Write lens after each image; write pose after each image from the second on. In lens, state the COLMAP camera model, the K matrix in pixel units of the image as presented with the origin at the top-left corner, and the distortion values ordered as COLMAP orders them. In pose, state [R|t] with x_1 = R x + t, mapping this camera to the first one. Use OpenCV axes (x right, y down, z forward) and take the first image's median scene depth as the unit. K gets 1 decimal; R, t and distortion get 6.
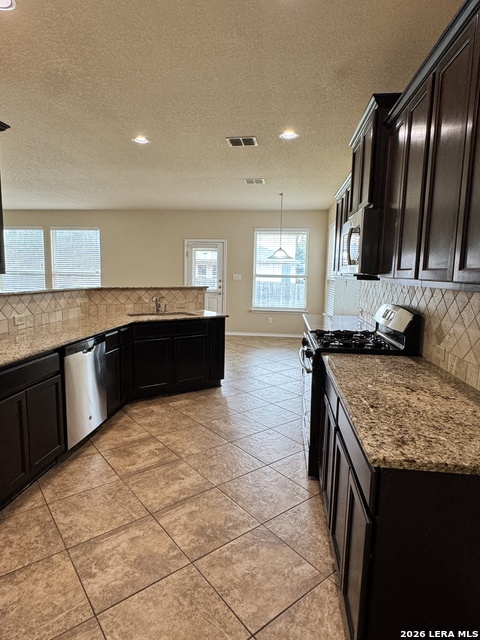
lens RADIAL K [[370.8, 0, 240.0], [0, 370.8, 320.0], [0, 0, 1]] dist [0.008016, 0.000623]
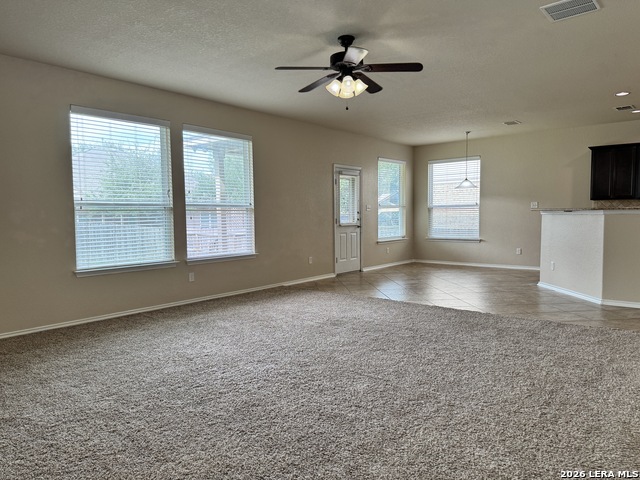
lens RADIAL K [[448.2, 0, 320.0], [0, 448.2, 240.0], [0, 0, 1]] dist [0.057622, -0.060610]
pose [[0.557737, -0.070498, 0.827018, -3.365459], [0.130424, 0.991452, -0.003442, -0.158887], [-0.819706, 0.109783, 0.562165, 1.577436]]
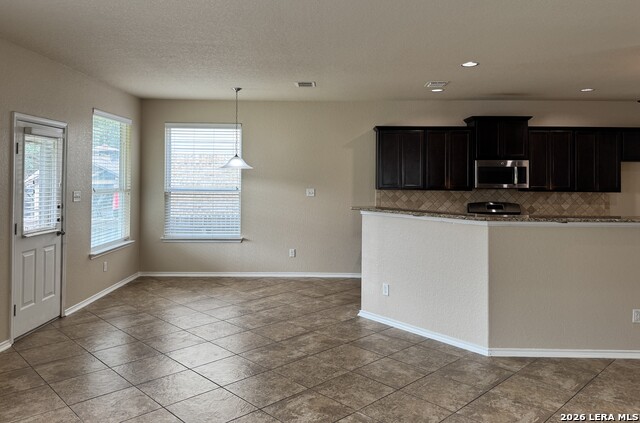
lens RADIAL K [[478.6, 0, 315.8], [0, 478.6, 168.7], [0, 0, 1]] dist [0.051206, -0.073162]
pose [[-0.091636, 0.001988, 0.995791, -2.361320], [0.118239, 0.992945, 0.008898, -0.399091], [-0.988748, 0.118556, -0.091224, 2.406074]]
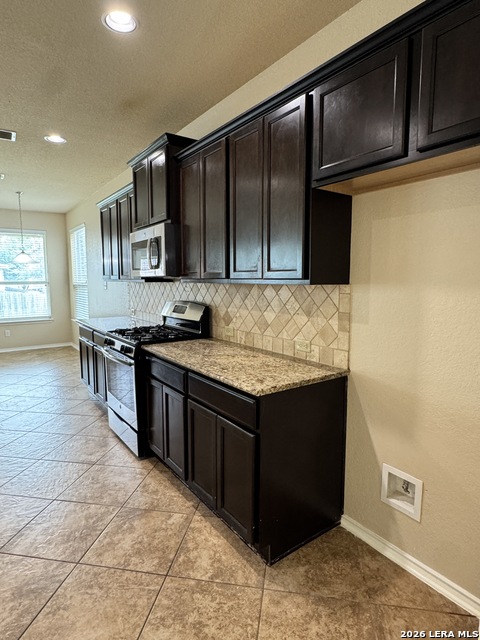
lens RADIAL K [[369.4, 0, 239.8], [0, 369.4, 317.1], [0, 0, 1]] dist [0.002335, 0.000062]
pose [[0.739908, -0.087770, 0.666958, -0.302059], [0.102405, 0.994593, 0.017281, 0.012485], [-0.664868, 0.055513, 0.744895, -0.053906]]
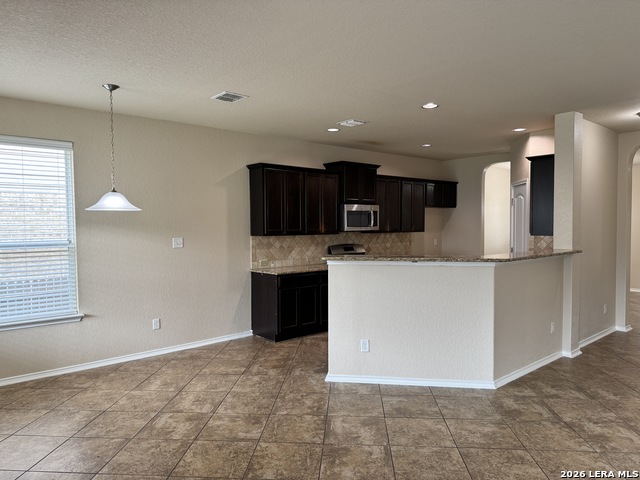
lens RADIAL K [[448.2, 0, 320.0], [0, 448.2, 240.0], [0, 0, 1]] dist [0.057622, -0.060610]
pose [[-0.736569, -0.037733, 0.675309, -1.366508], [0.081228, 0.986281, 0.143704, -0.499312], [-0.671467, 0.160702, -0.723399, 3.297300]]
